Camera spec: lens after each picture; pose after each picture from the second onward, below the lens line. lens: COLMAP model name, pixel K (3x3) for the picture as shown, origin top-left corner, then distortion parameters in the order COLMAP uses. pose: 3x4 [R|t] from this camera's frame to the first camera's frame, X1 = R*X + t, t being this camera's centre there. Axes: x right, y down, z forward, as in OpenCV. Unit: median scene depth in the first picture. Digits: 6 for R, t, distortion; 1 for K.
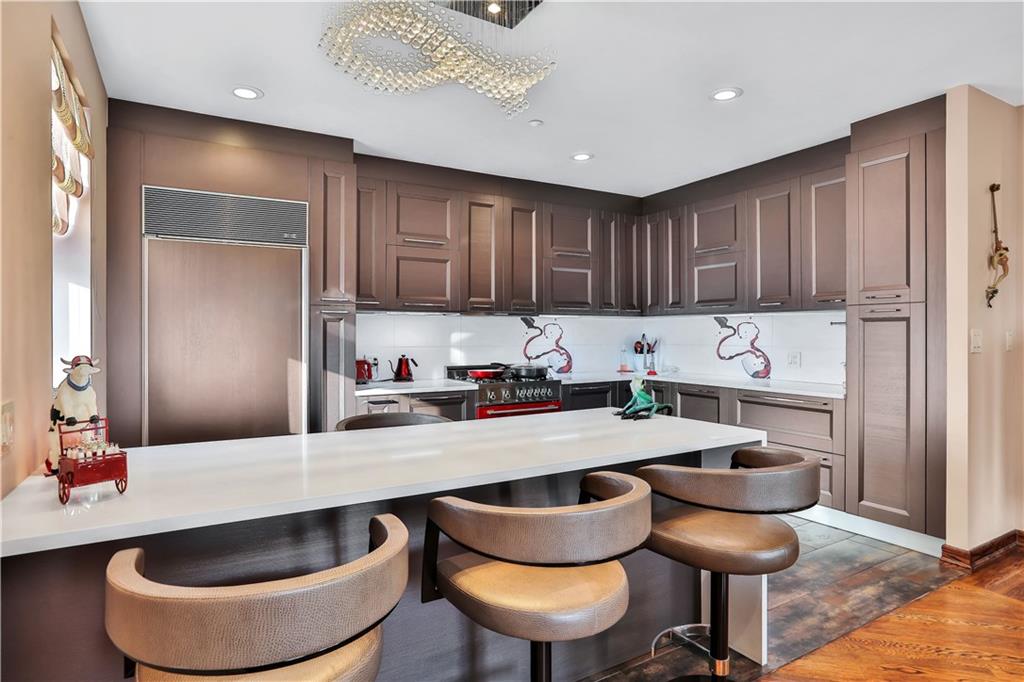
lens RADIAL K [[595.7, 0, 511.2], [0, 595.7, 328.5], [0, 0, 1]] dist [-0.005042, -0.000254]
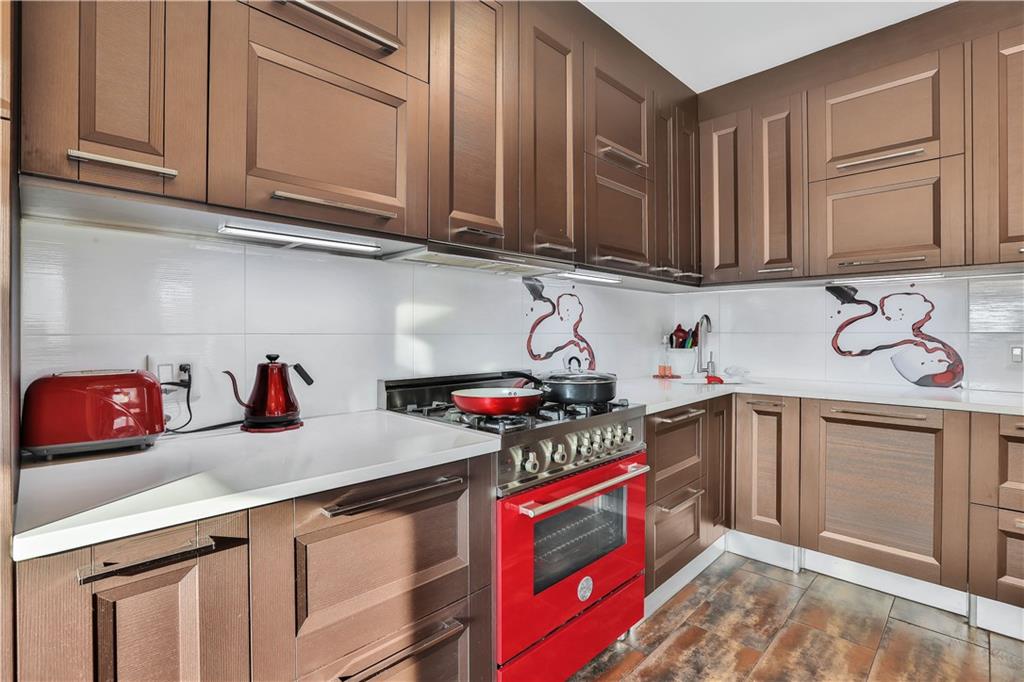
lens RADIAL K [[488.5, 0, 509.3], [0, 488.5, 335.5], [0, 0, 1]] dist [-0.045607, 0.016304]
pose [[0.967273, -0.001519, 0.253732, -0.110226], [-0.002239, 0.999892, 0.014523, 0.026464], [-0.253726, -0.014616, 0.967166, 0.645916]]
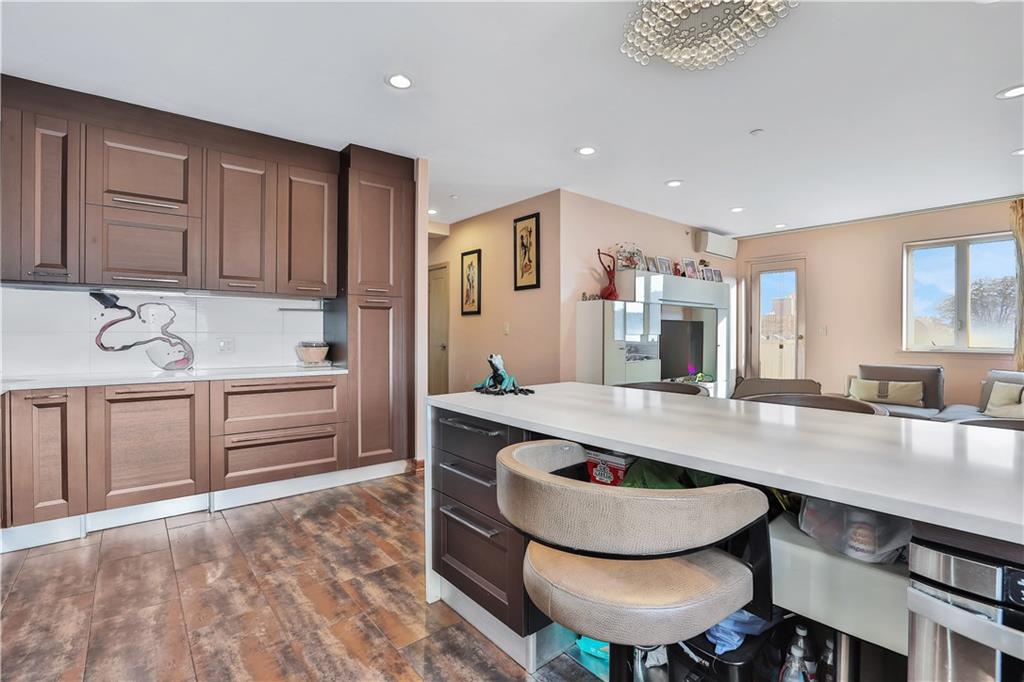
lens RADIAL K [[469.9, 0, 512.0], [0, 469.9, 334.9], [0, 0, 1]] dist [-0.036298, 0.009494]
pose [[-0.166293, -0.001459, 0.986075, -0.312841], [-0.010492, 0.999945, -0.000290, 0.028682], [-0.986021, -0.010394, -0.166299, 0.631565]]
